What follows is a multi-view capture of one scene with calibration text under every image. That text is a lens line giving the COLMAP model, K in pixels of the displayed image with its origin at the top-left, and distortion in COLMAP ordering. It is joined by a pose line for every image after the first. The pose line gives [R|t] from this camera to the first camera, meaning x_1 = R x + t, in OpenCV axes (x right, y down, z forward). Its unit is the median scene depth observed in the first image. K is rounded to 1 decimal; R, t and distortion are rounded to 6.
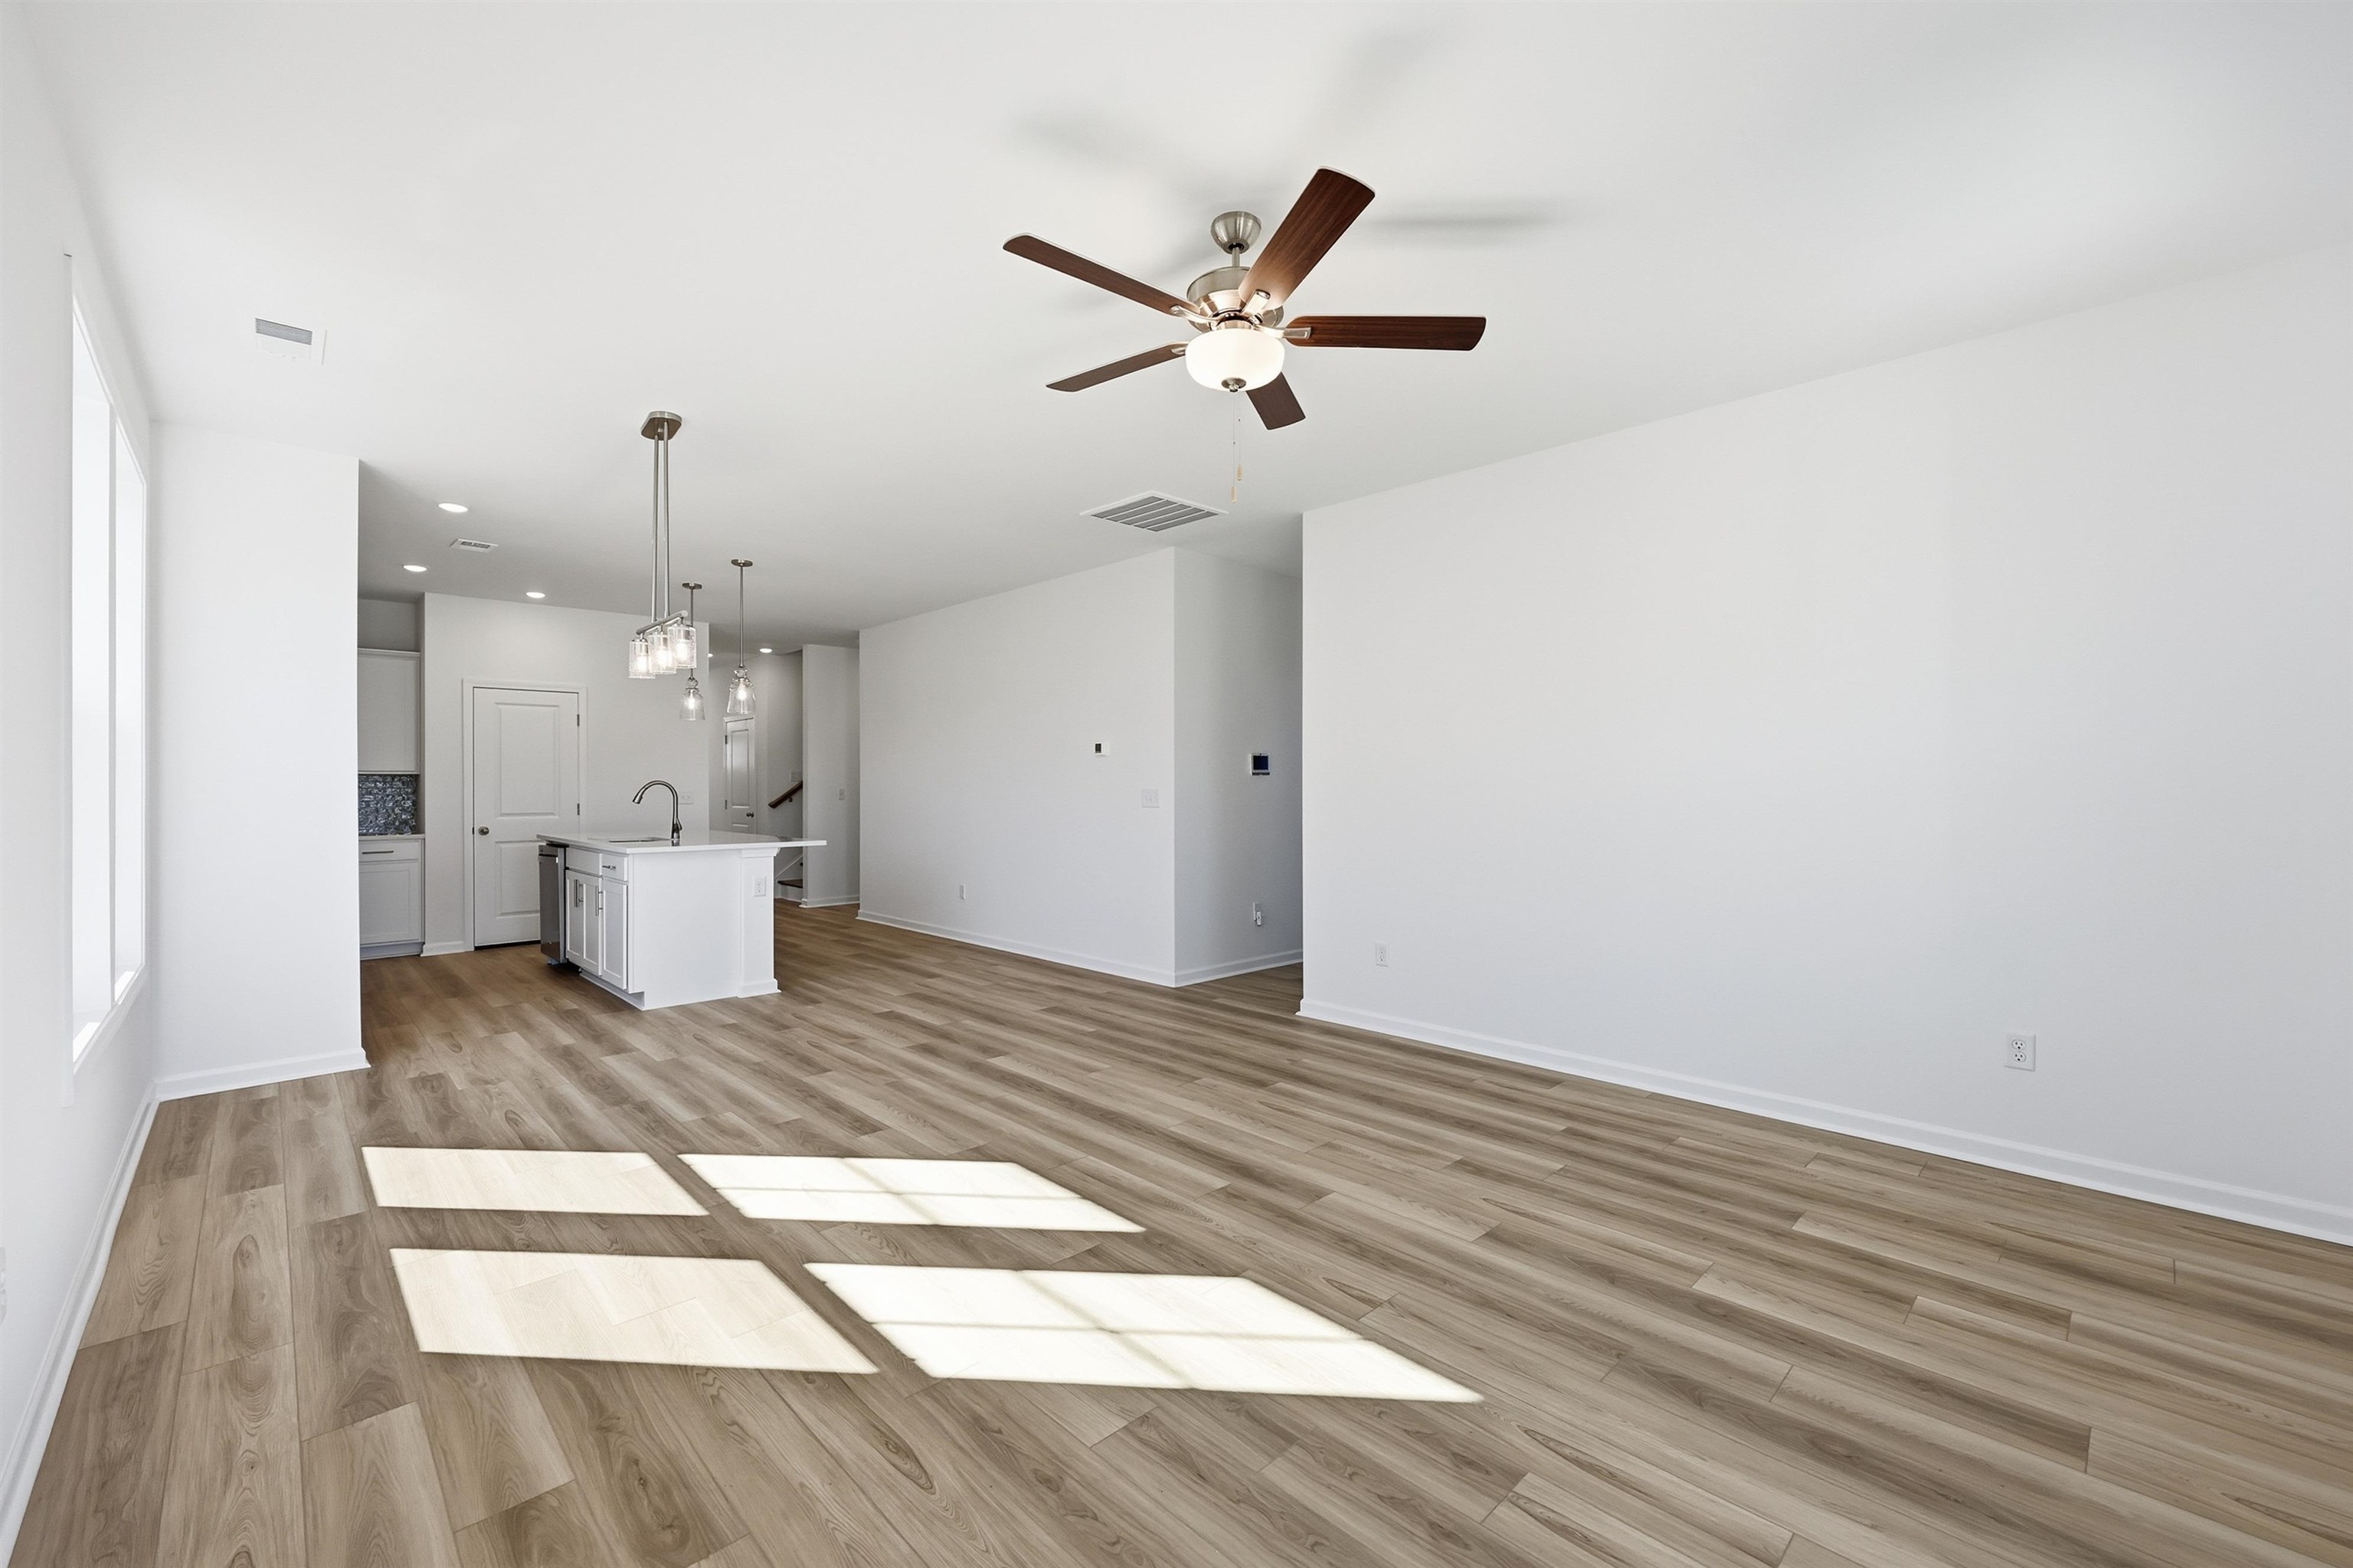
lens RADIAL K [[960.4, 0, 1174.2], [0, 960.4, 783.8], [0, 0, 1]] dist [-0.008452, 0.000193]
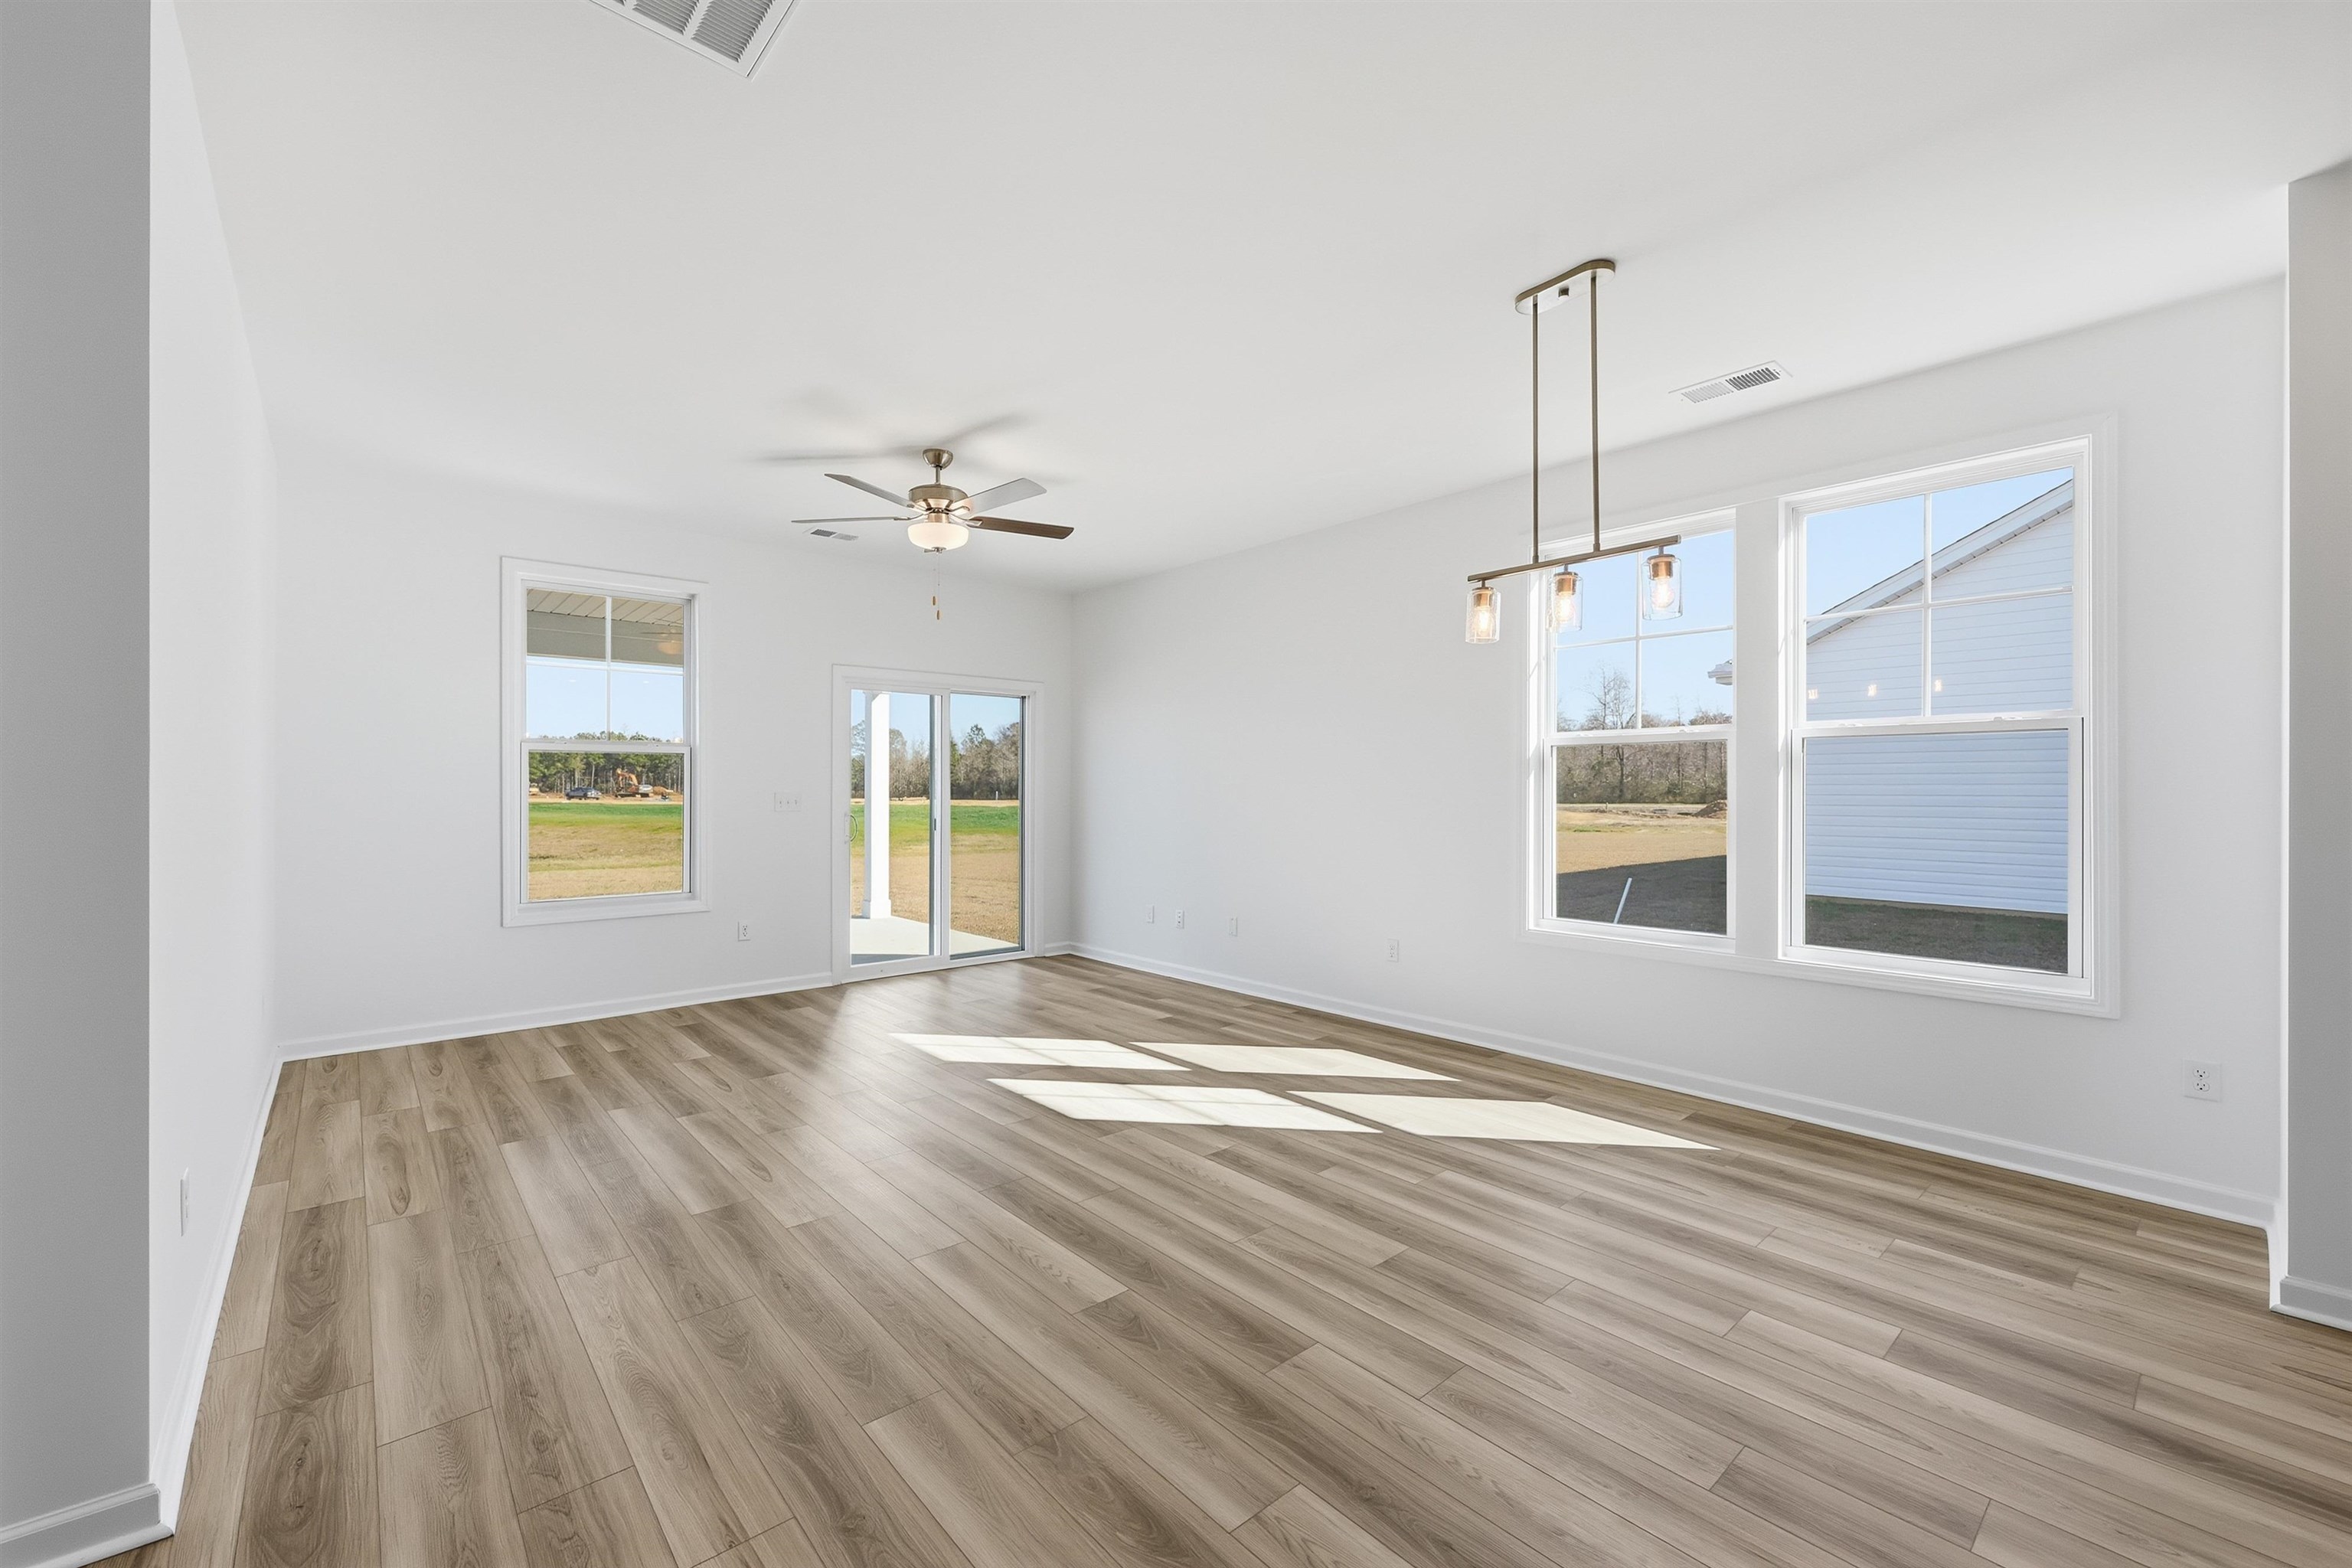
lens RADIAL K [[960.0, 0, 1161.9], [0, 960.0, 794.9], [0, 0, 1]] dist [-0.008452, 0.000193]
pose [[-0.998323, 0.002435, 0.057841, -0.329627], [0.002916, 0.999962, 0.008228, 0.000016], [-0.057819, 0.008383, -0.998292, 2.052453]]
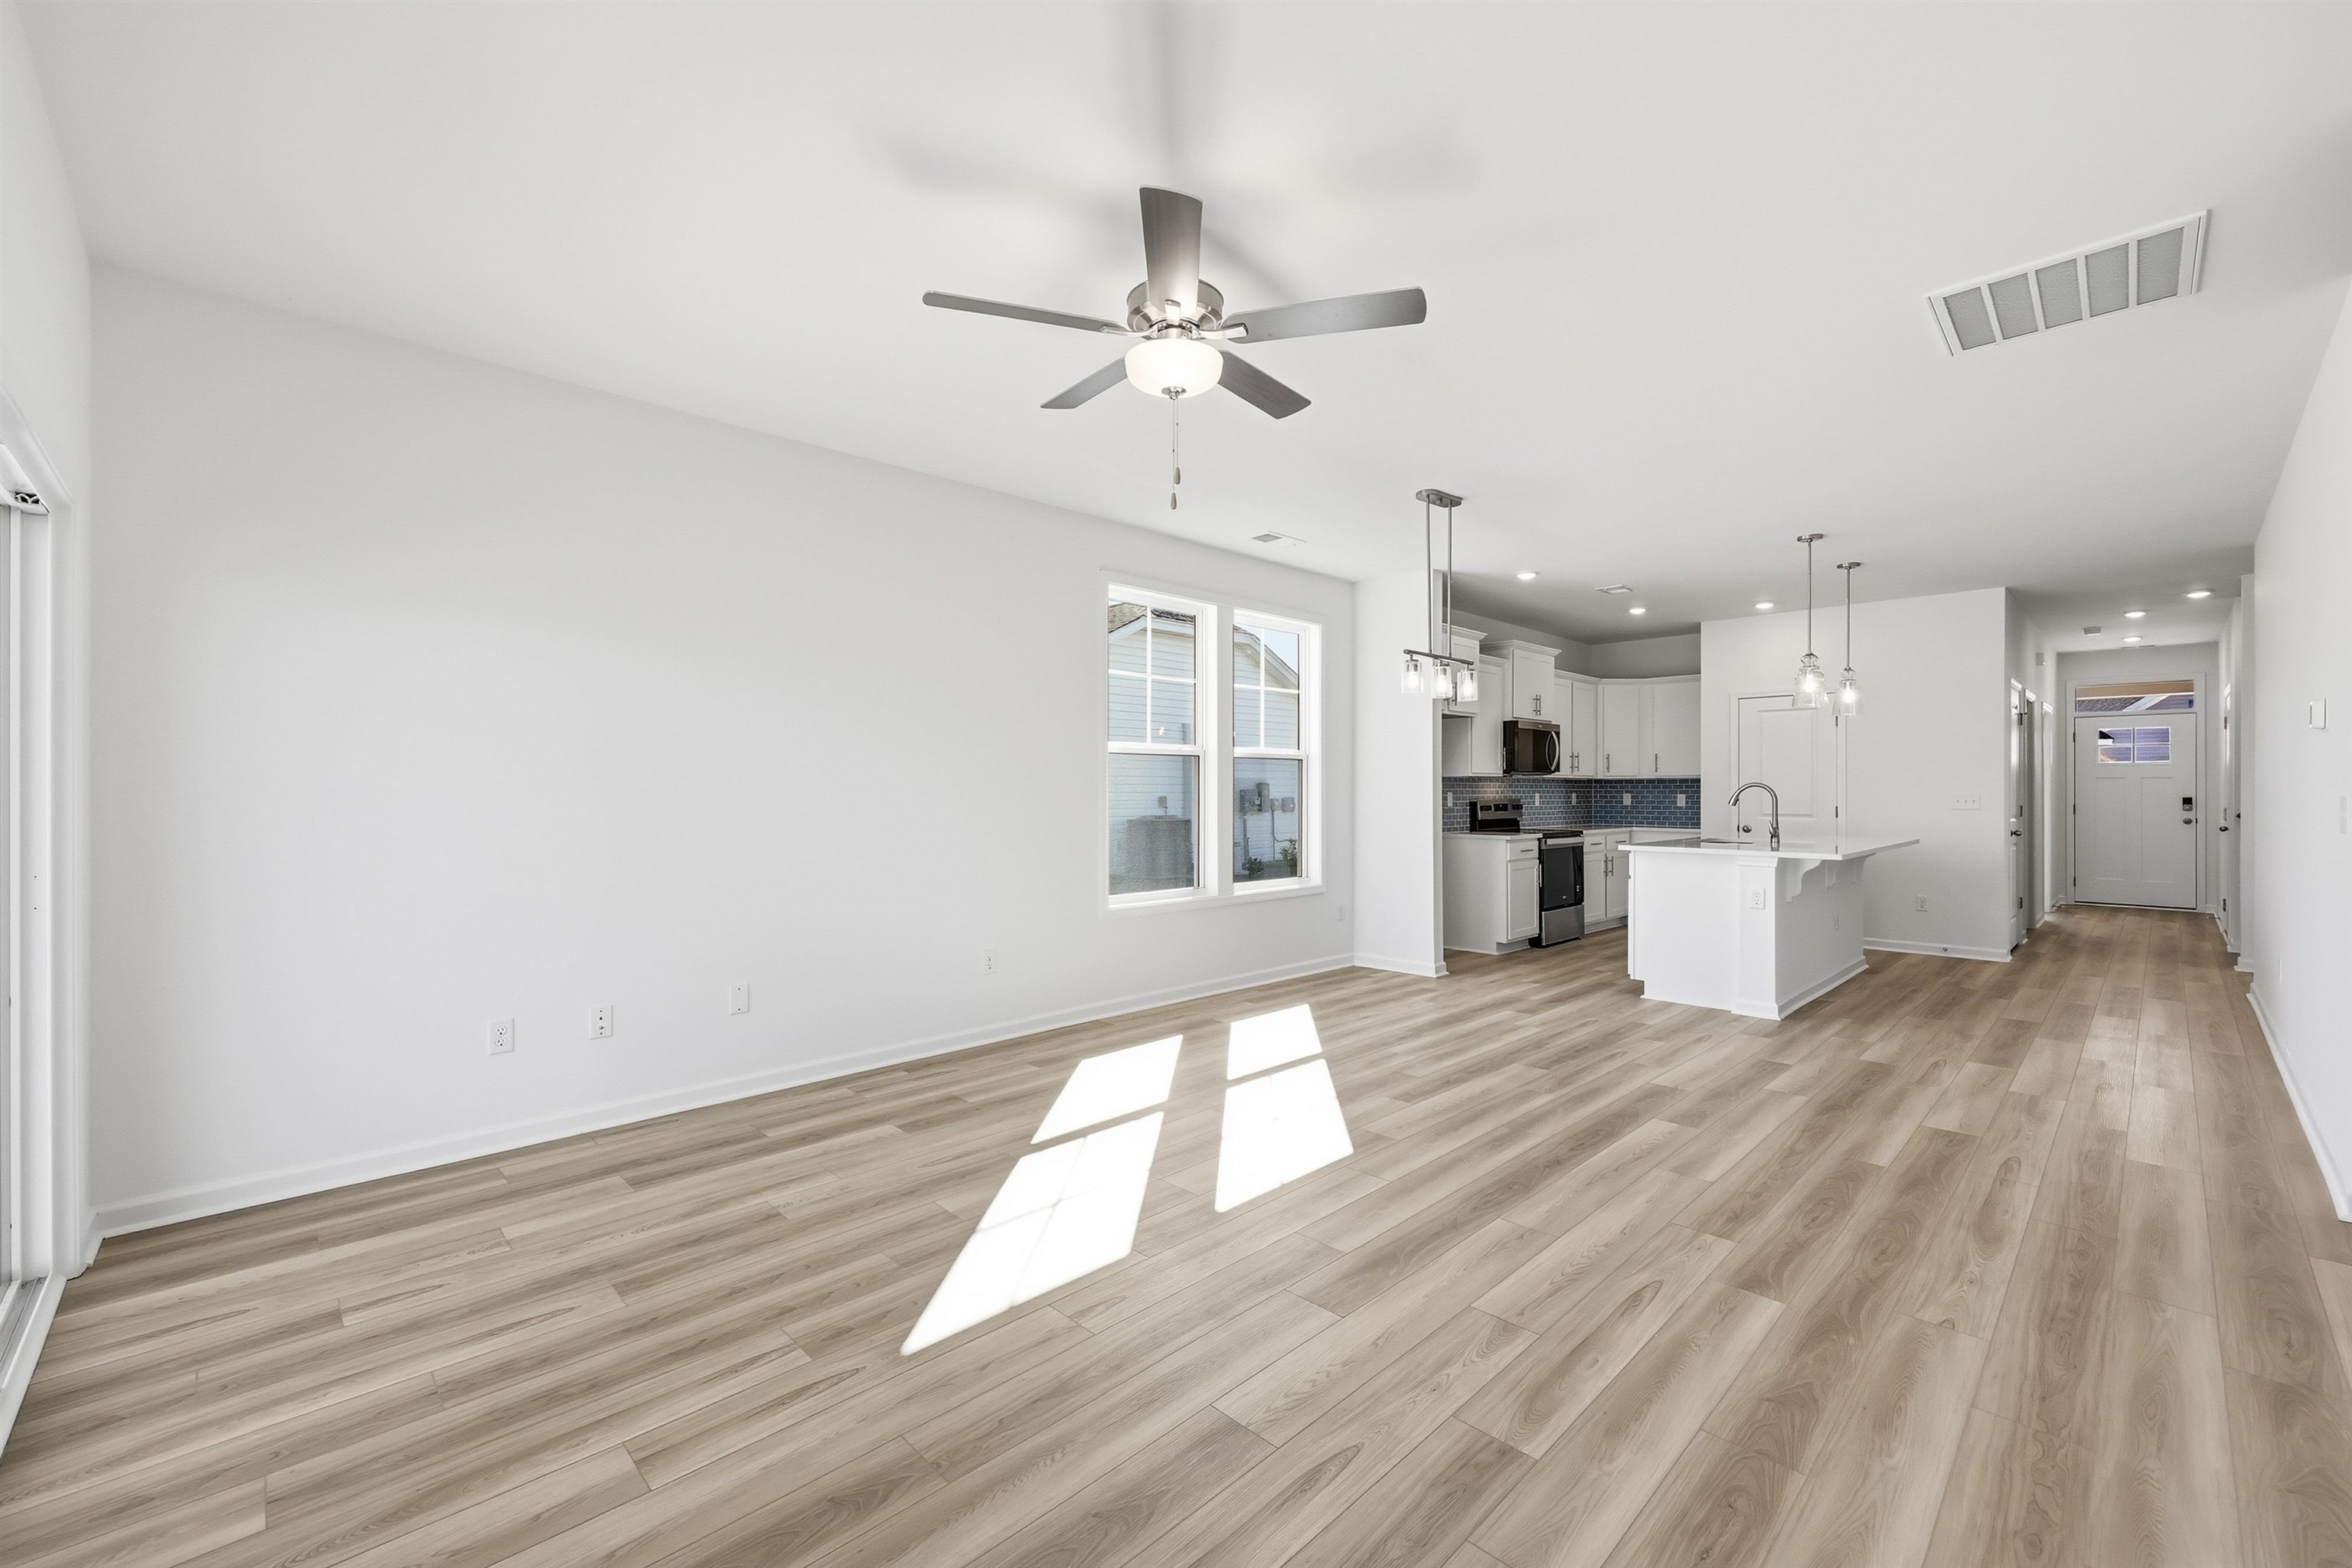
lens RADIAL K [[960.0, 0, 1179.4], [0, 960.0, 787.3], [0, 0, 1]] dist [-0.008452, 0.000193]
pose [[0.006688, 0.002135, -0.999975, 0.840629], [0.001483, 0.999997, 0.002145, -0.003652], [0.999977, -0.001497, 0.006685, 0.774076]]
